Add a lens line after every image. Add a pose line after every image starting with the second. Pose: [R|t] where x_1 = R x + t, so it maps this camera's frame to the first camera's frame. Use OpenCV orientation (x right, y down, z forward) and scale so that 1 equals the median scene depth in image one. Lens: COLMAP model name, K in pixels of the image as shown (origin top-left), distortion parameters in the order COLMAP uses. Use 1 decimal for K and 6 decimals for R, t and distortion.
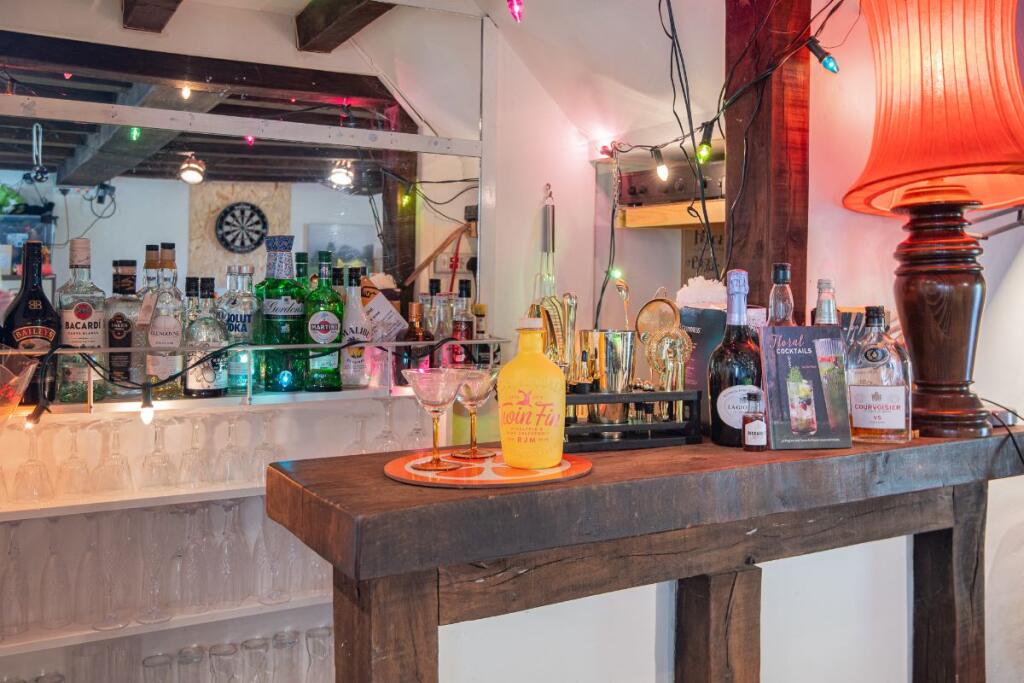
lens RADIAL K [[924.0, 0, 512.0], [0, 924.0, 341.5], [0, 0, 1]] dist [0.068361, -0.001334]
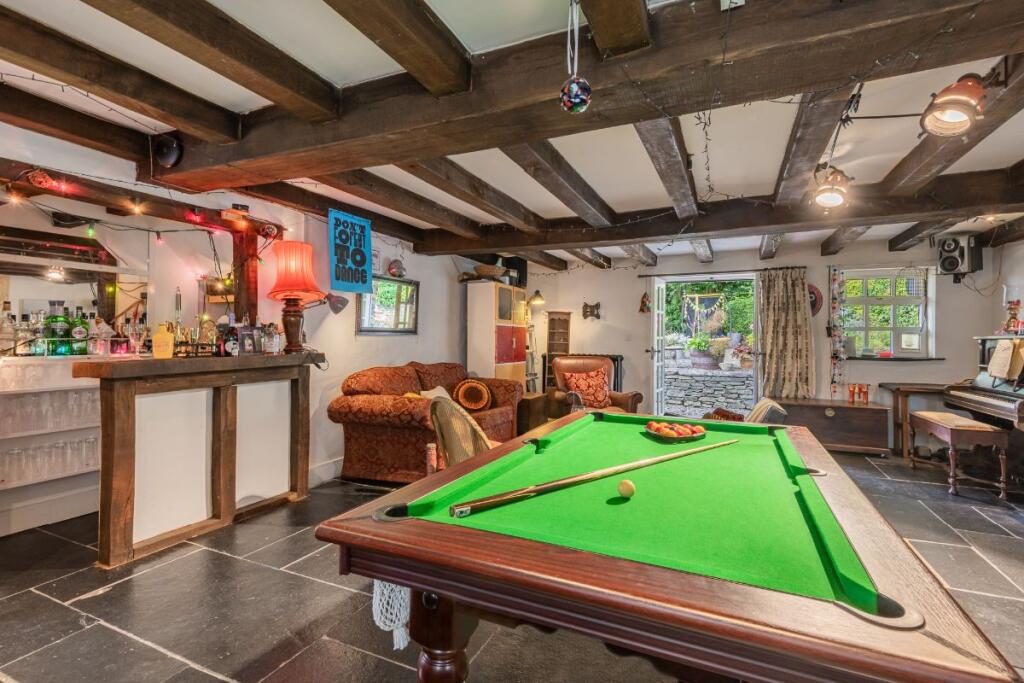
lens RADIAL K [[469.4, 0, 526.6], [0, 469.4, 334.6], [0, 0, 1]] dist [-0.002724, -0.001480]
pose [[0.800317, -0.006873, 0.599538, 0.040623], [0.049021, 0.997337, -0.054004, 0.143015], [-0.597570, 0.072611, 0.798522, -1.034240]]
